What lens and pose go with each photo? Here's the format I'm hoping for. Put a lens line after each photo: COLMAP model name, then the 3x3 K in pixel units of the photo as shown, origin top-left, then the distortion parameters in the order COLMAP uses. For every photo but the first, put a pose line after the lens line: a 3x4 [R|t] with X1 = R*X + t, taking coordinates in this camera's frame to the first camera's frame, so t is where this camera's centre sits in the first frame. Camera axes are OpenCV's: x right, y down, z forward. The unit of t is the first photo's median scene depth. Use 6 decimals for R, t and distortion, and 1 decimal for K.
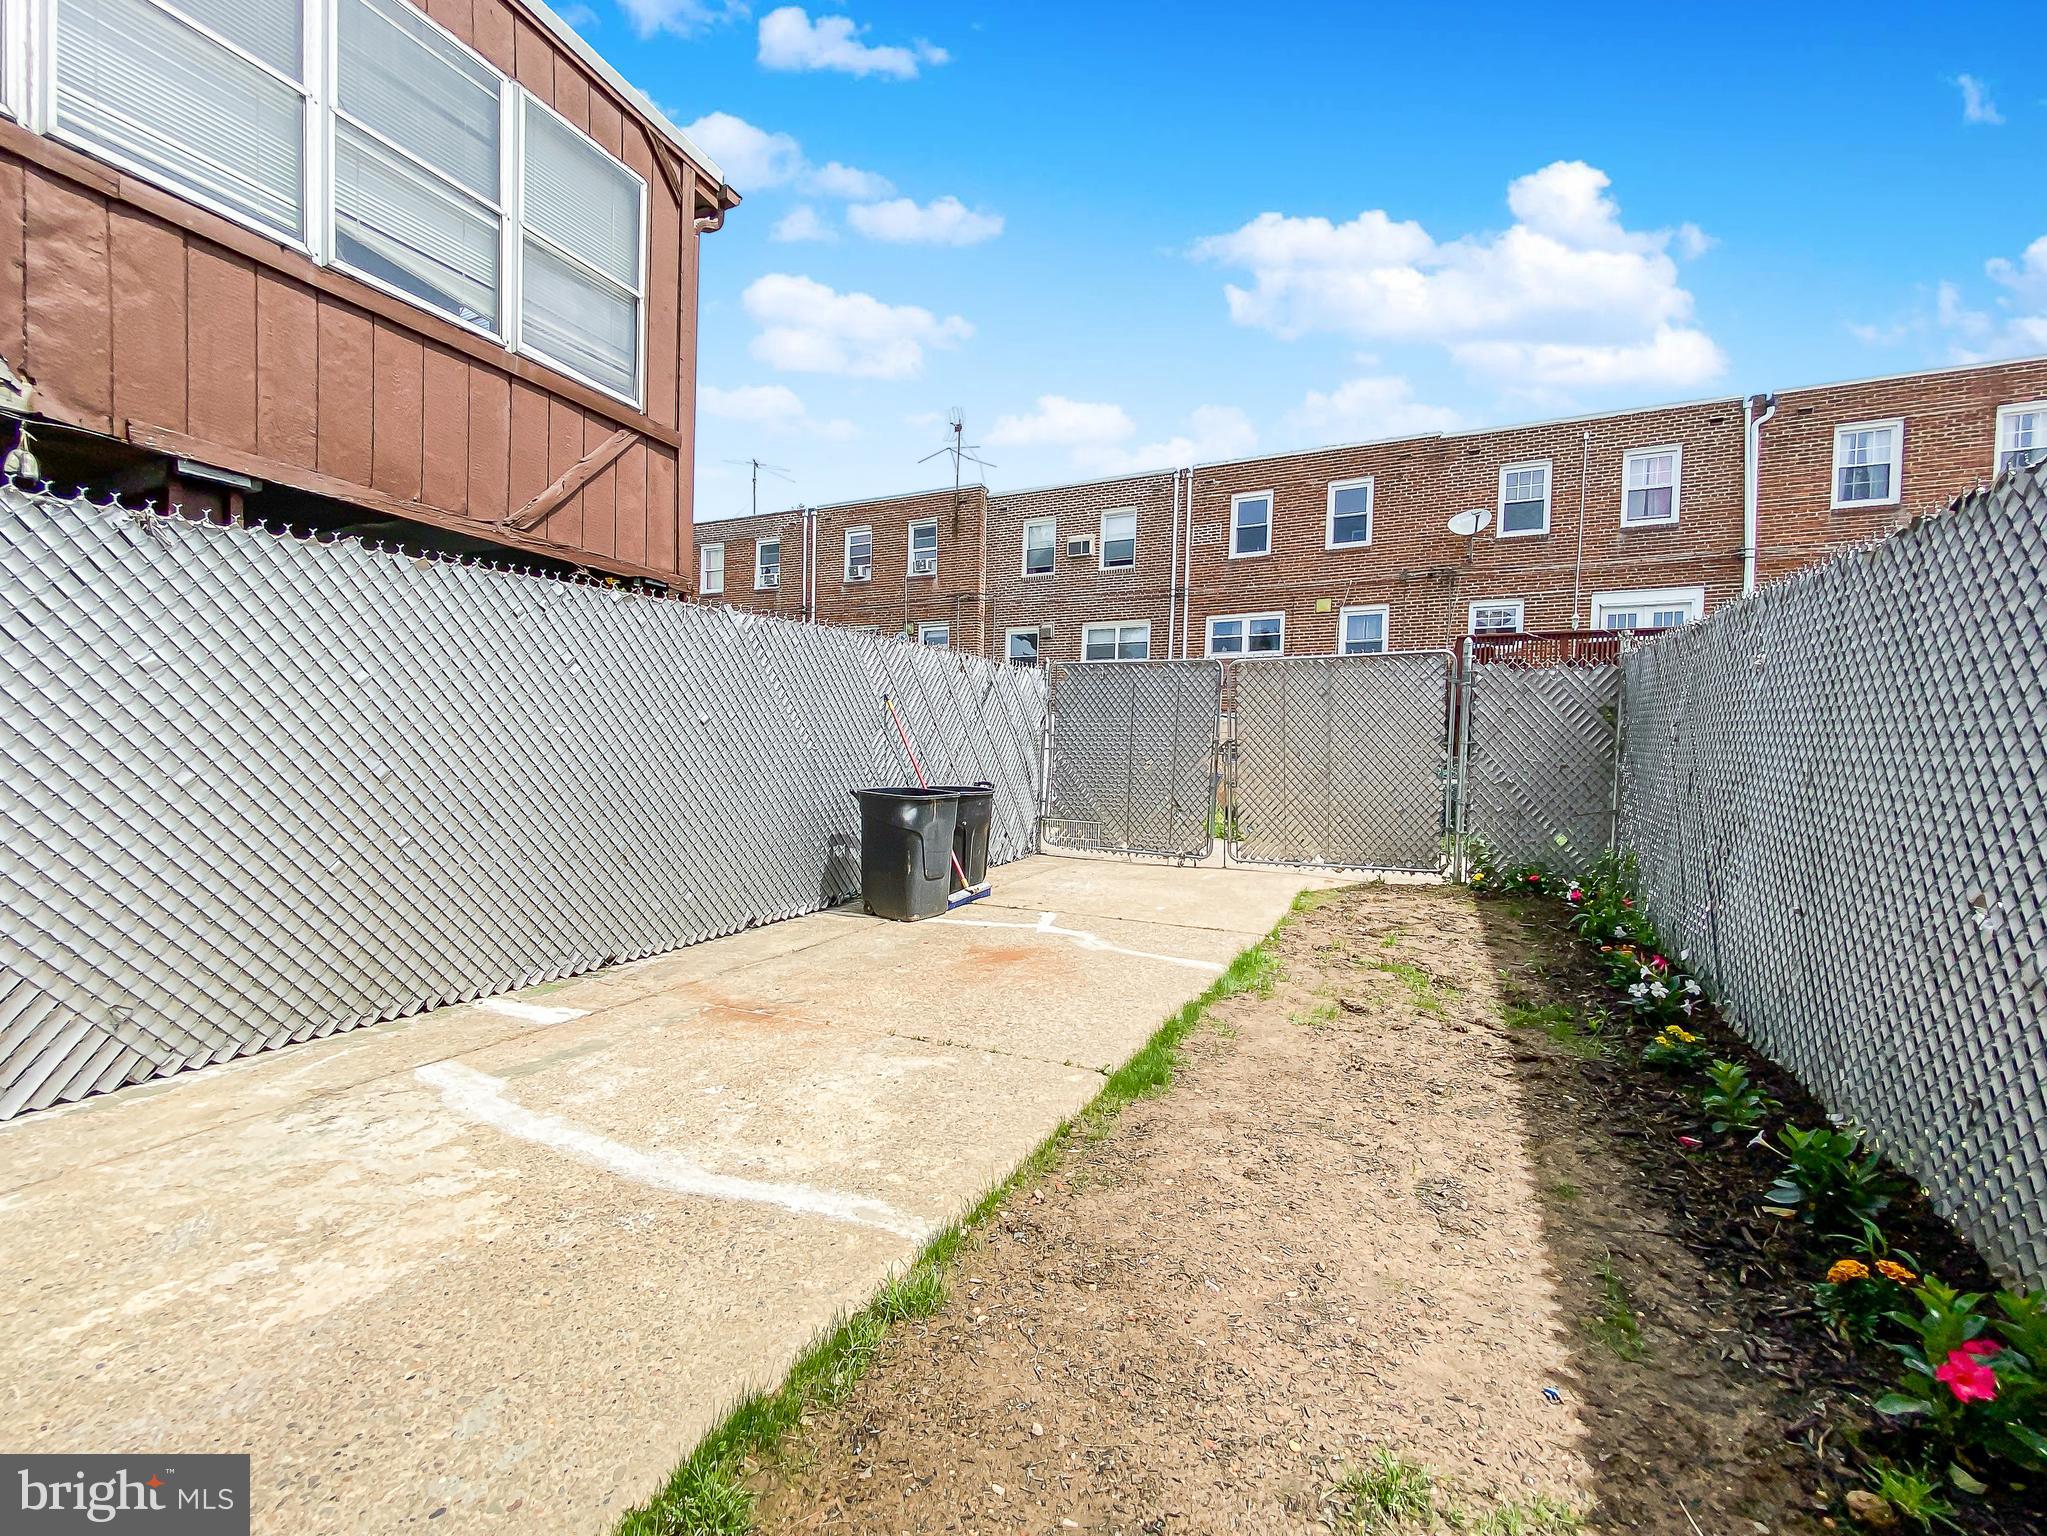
lens RADIAL K [[877.9, 0, 1023.5], [0, 877.9, 768.0], [0, 0, 1]] dist [-0.000028, -0.000021]
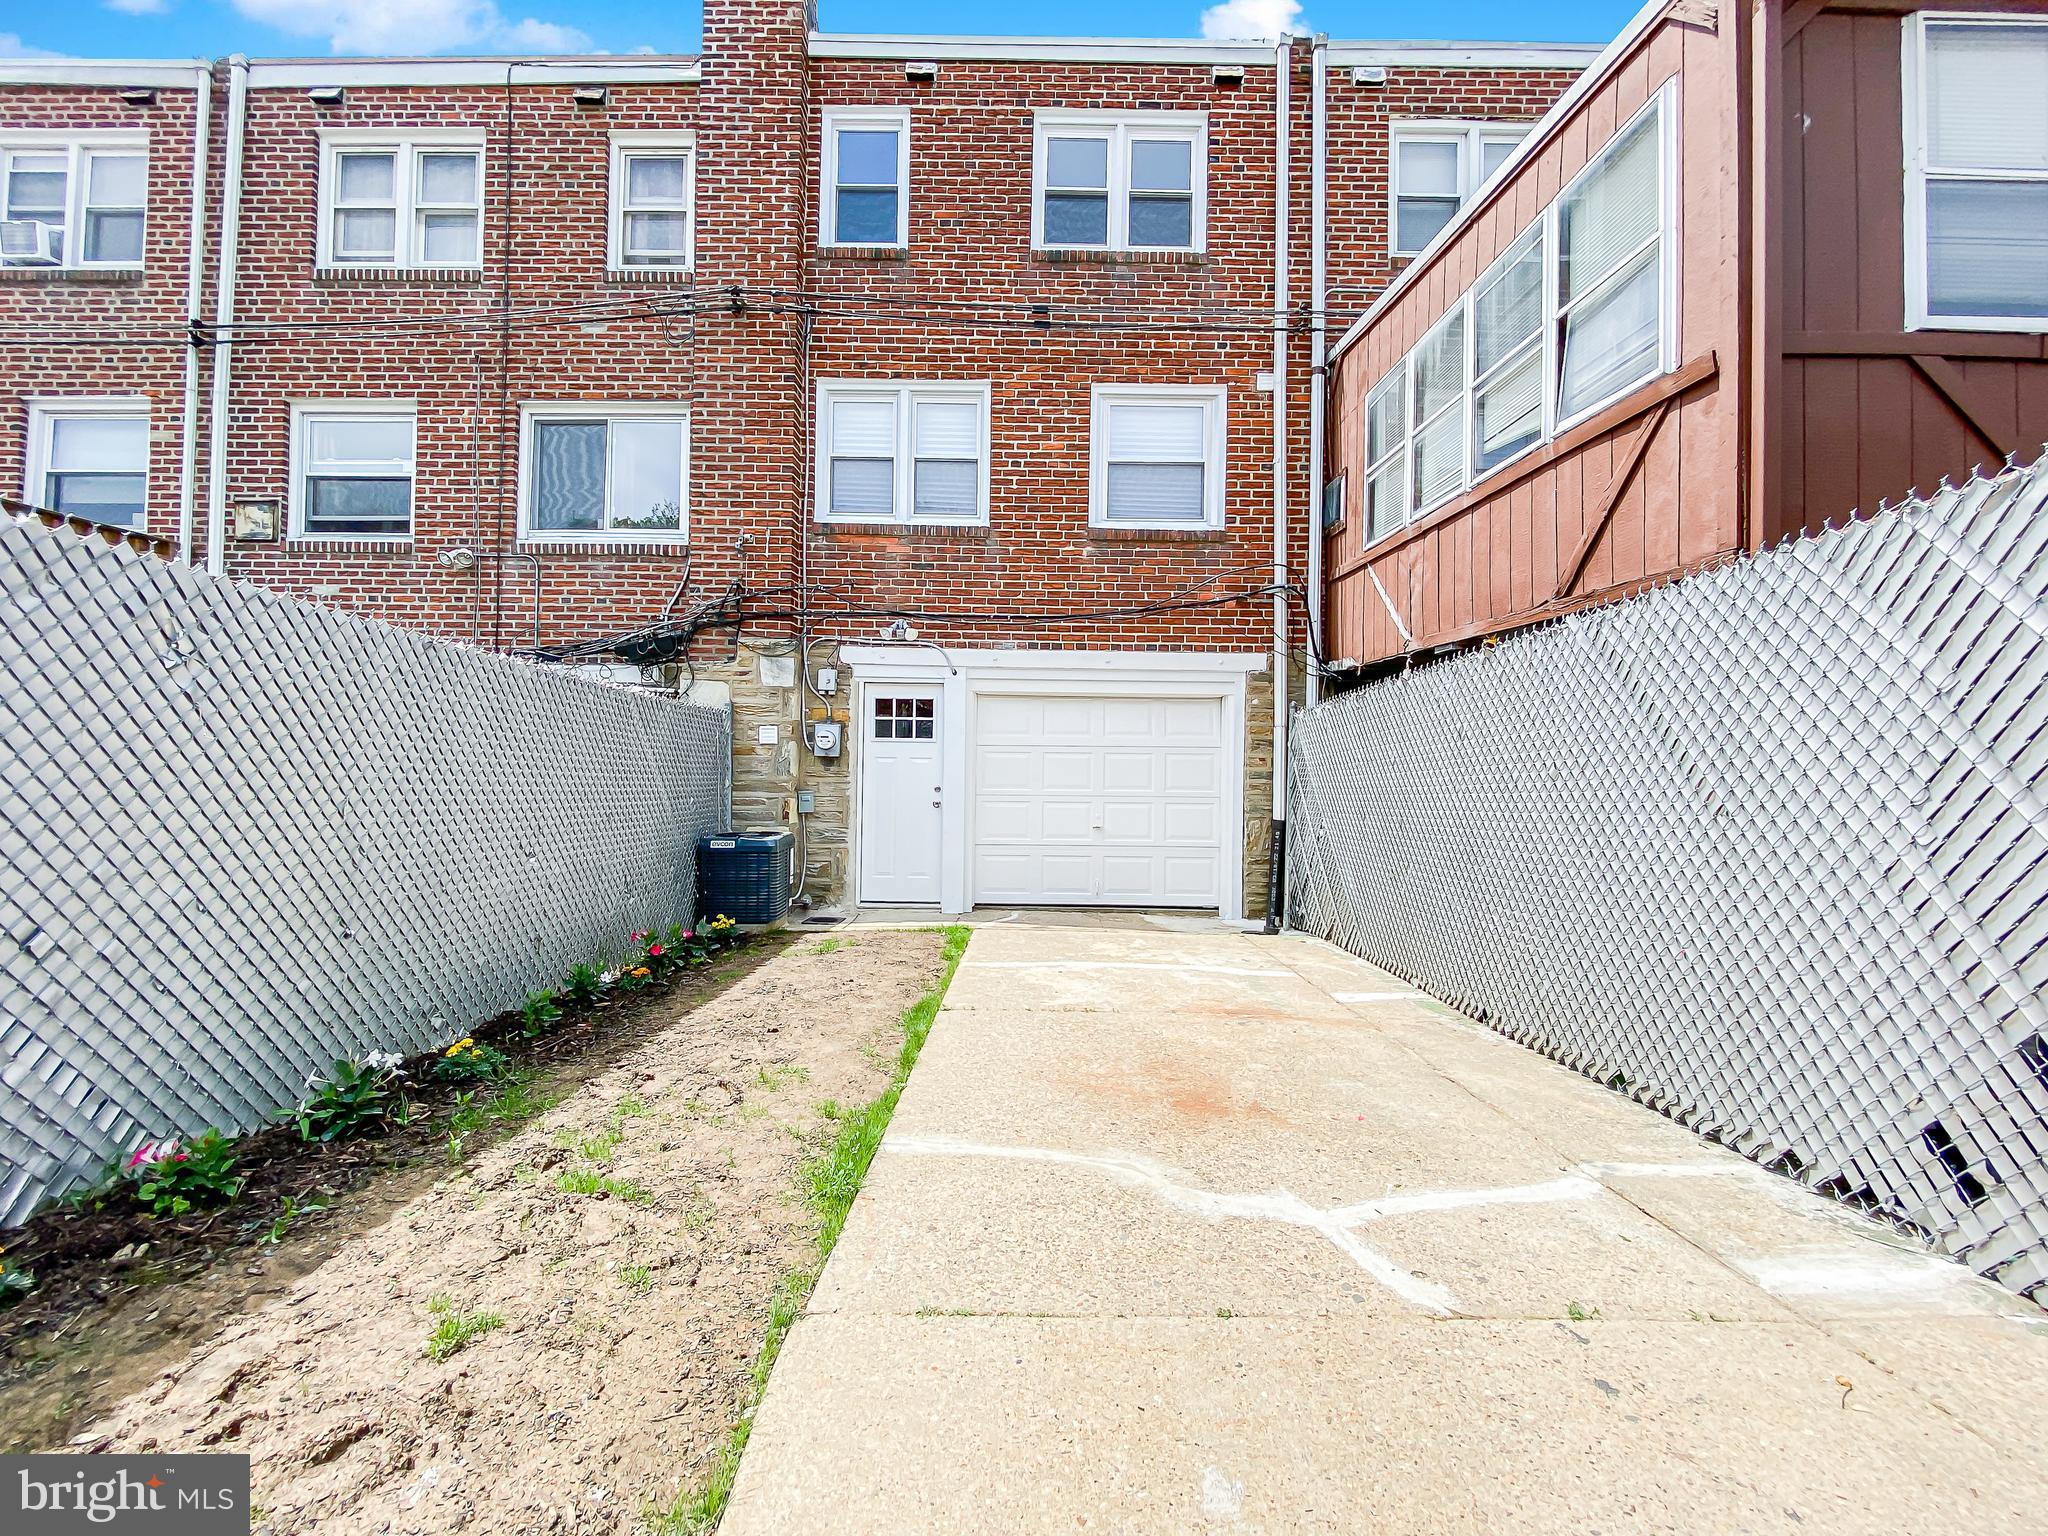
lens RADIAL K [[878.3, 0, 1024.0], [0, 878.3, 768.0], [0, 0, 1]] dist [-0.000028, -0.000021]
pose [[-0.903729, -0.035462, -0.426634, 0.435295], [-0.038398, 0.999261, -0.001723, -0.046172], [0.426380, 0.014825, -0.904423, 1.666115]]
